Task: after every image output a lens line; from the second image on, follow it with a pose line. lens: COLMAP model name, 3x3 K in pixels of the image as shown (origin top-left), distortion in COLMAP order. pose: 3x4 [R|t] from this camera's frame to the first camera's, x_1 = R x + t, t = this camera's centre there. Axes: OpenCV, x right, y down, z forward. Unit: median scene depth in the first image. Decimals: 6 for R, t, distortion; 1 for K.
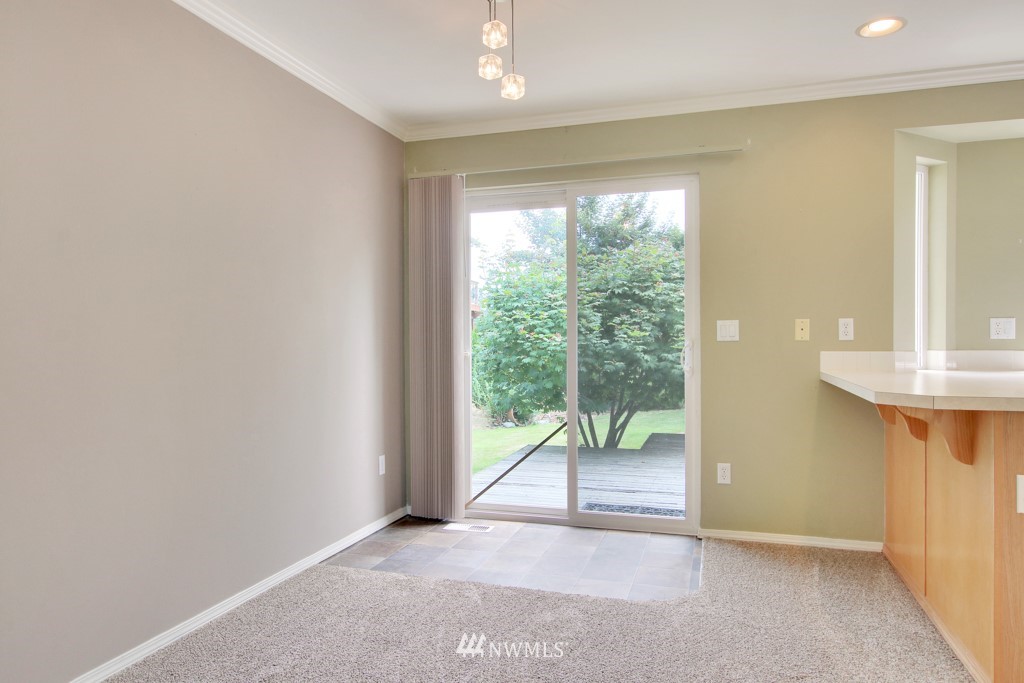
lens RADIAL K [[684.6, 0, 505.9], [0, 684.6, 346.1], [0, 0, 1]] dist [0.008961, 0.003233]
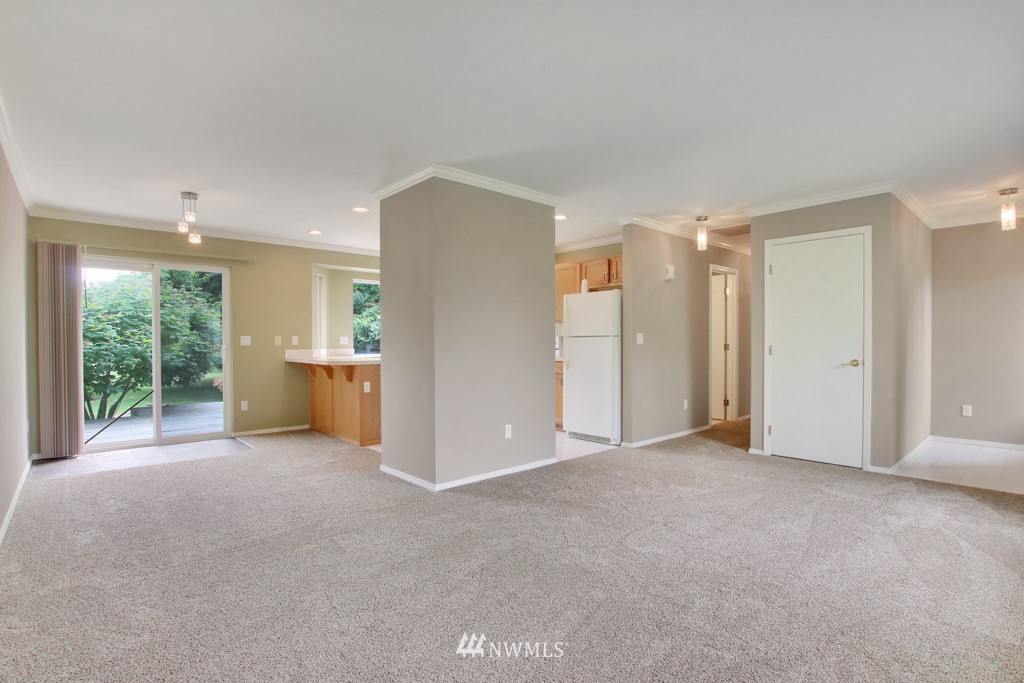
lens RADIAL K [[486.1, 0, 504.0], [0, 486.1, 348.0], [0, 0, 1]] dist [-0.029804, 0.003817]
pose [[0.515077, -0.008001, 0.857107, -0.575547], [0.008103, 0.999957, 0.004465, 0.000547], [-0.857106, 0.004645, 0.515120, -0.509449]]
